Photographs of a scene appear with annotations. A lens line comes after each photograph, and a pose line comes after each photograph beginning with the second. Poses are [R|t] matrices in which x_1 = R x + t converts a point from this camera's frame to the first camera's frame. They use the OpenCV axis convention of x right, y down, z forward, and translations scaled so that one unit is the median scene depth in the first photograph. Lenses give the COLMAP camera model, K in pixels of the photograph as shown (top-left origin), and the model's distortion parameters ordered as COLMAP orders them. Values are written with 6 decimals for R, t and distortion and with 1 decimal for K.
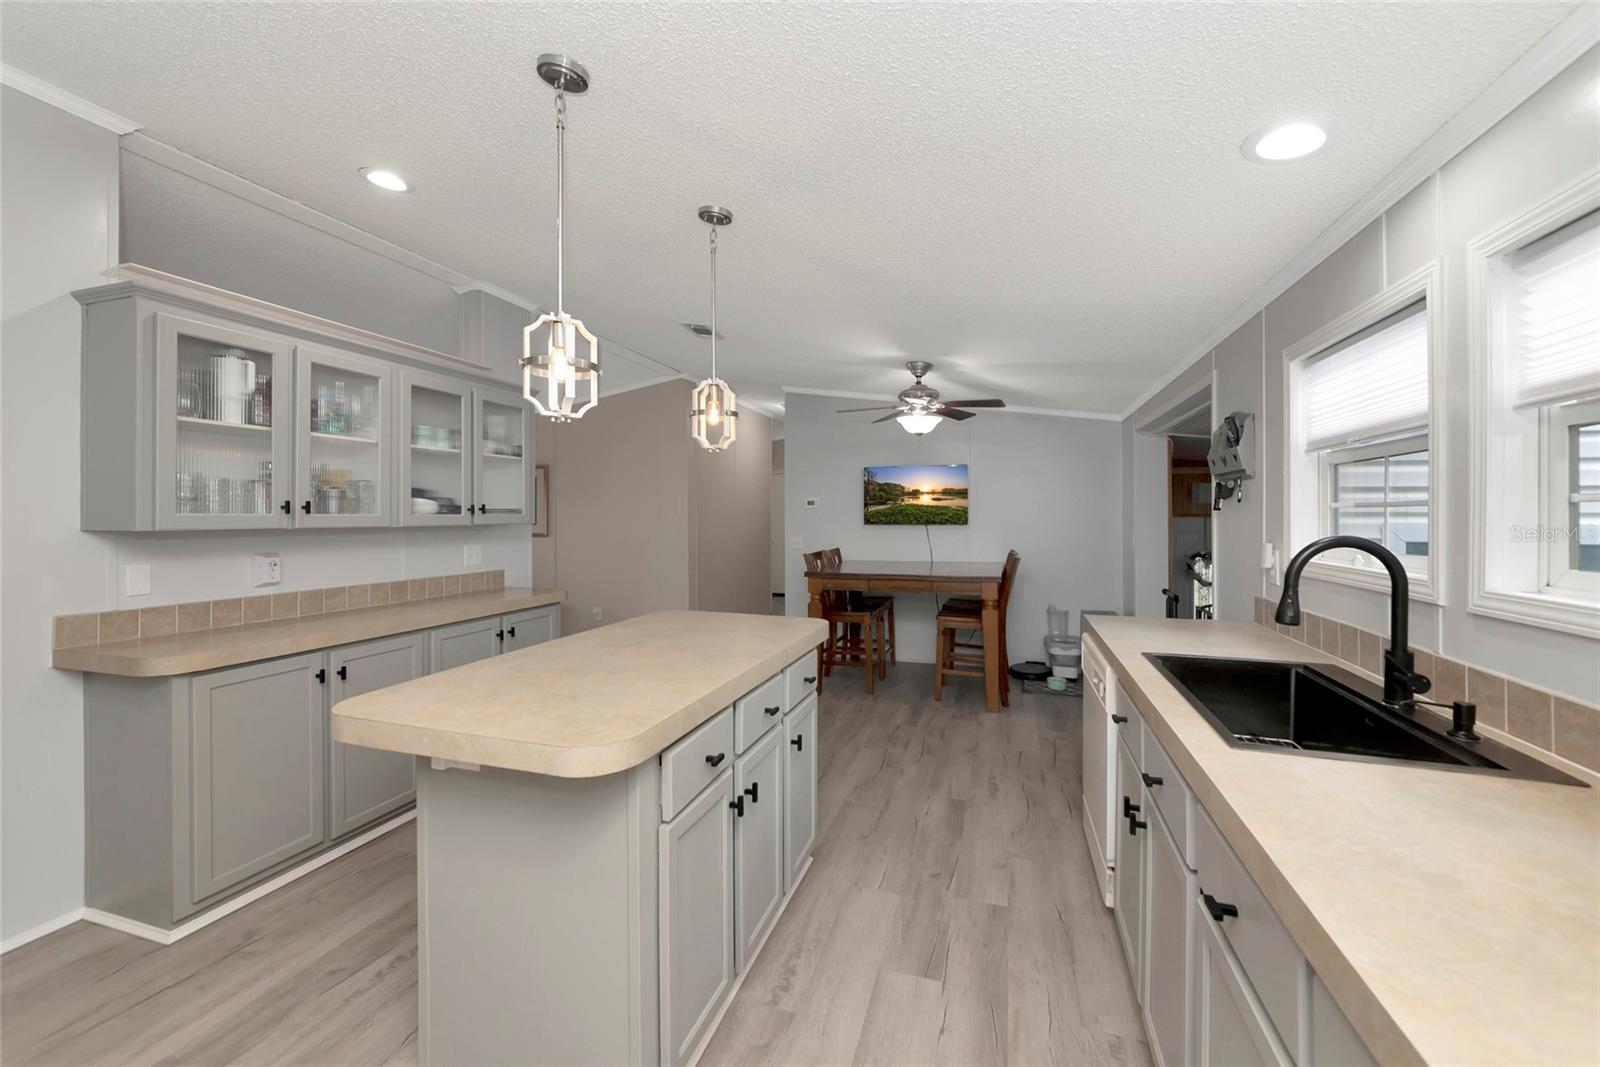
lens RADIAL K [[644.1, 0, 796.5], [0, 644.1, 516.0], [0, 0, 1]] dist [-0.003640, -0.002279]
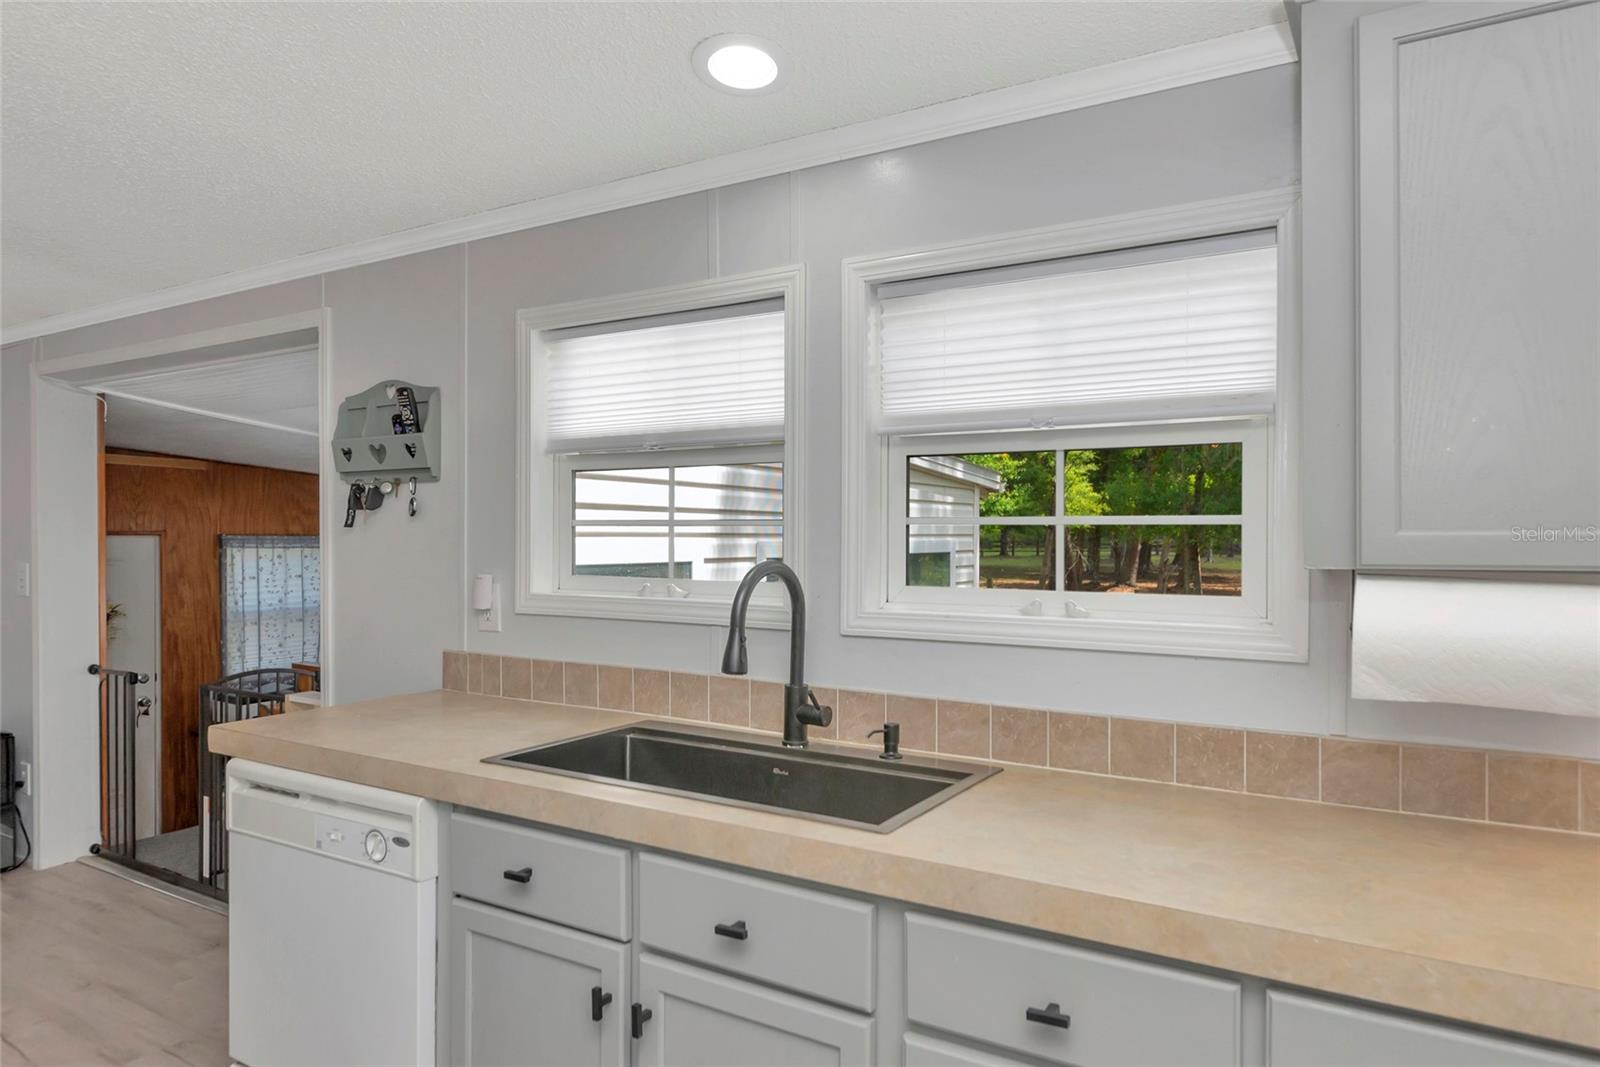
lens RADIAL K [[981.5, 0, 798.8], [0, 981.5, 538.8], [0, 0, 1]] dist [-0.002424, -0.000326]
pose [[0.225705, 0.000868, 0.974195, -0.398184], [-0.002452, 0.999997, -0.000323, 0.003342], [-0.974193, -0.002316, 0.225706, 0.654624]]
